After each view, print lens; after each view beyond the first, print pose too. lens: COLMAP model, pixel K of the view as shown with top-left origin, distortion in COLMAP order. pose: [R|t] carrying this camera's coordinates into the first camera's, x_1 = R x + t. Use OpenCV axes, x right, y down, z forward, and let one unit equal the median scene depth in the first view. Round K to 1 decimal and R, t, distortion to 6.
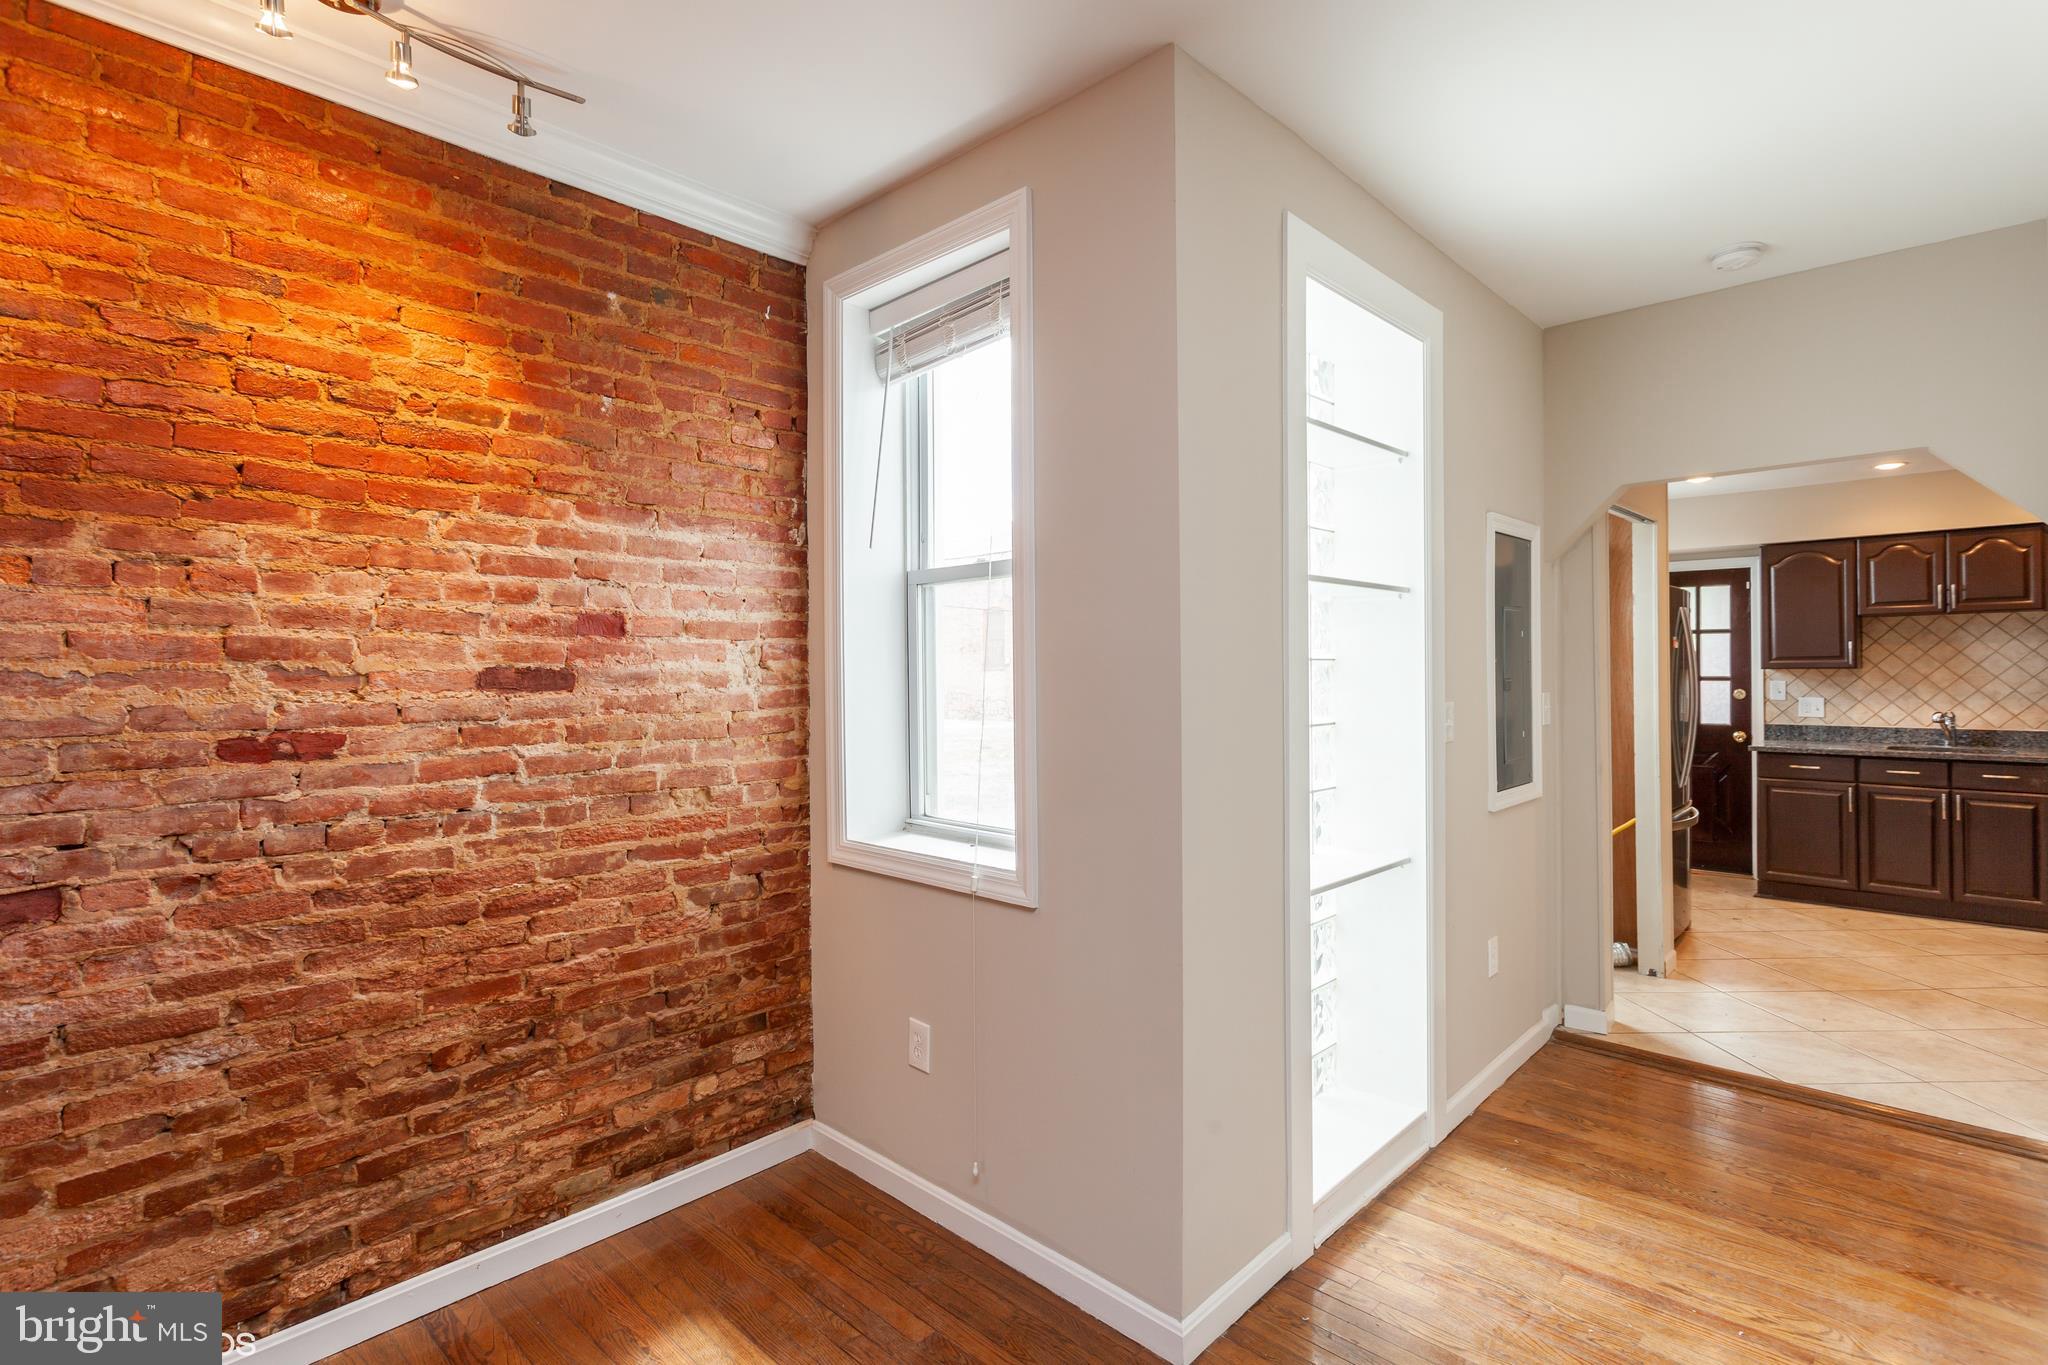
lens RADIAL K [[971.4, 0, 1020.1], [0, 971.4, 668.8], [0, 0, 1]] dist [0.000599, 0.000977]
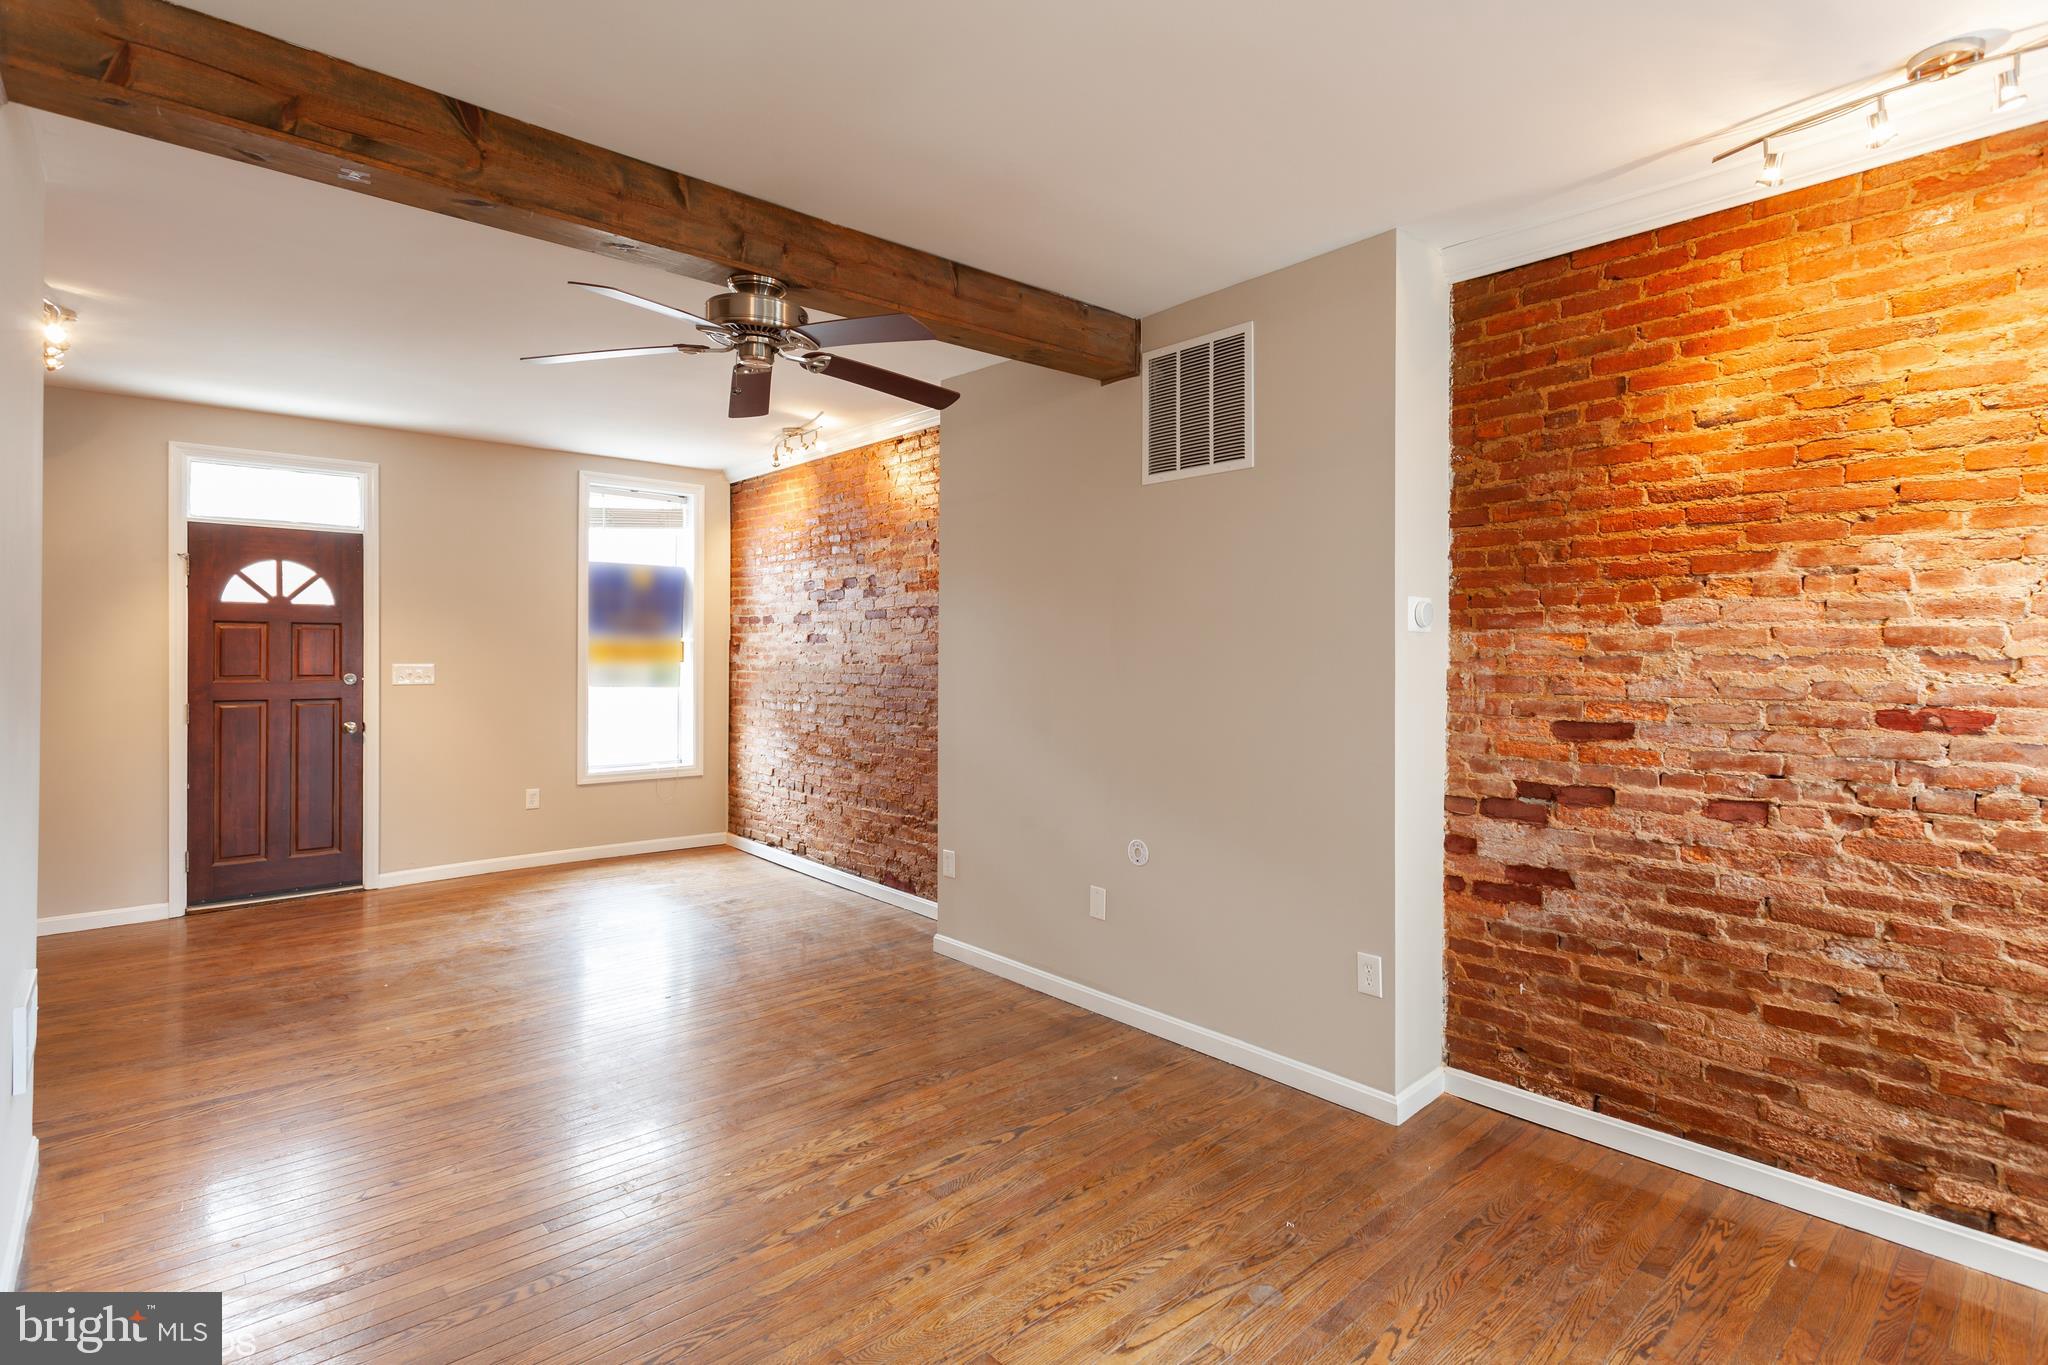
lens RADIAL K [[971.4, 0, 1024.1], [0, 971.4, 654.5], [0, 0, 1]] dist [0.000599, 0.000977]
pose [[-0.074856, 0.004832, -0.997183, 0.504955], [0.001611, 0.999988, 0.004725, -0.006264], [0.997193, -0.001253, -0.074863, -0.002061]]
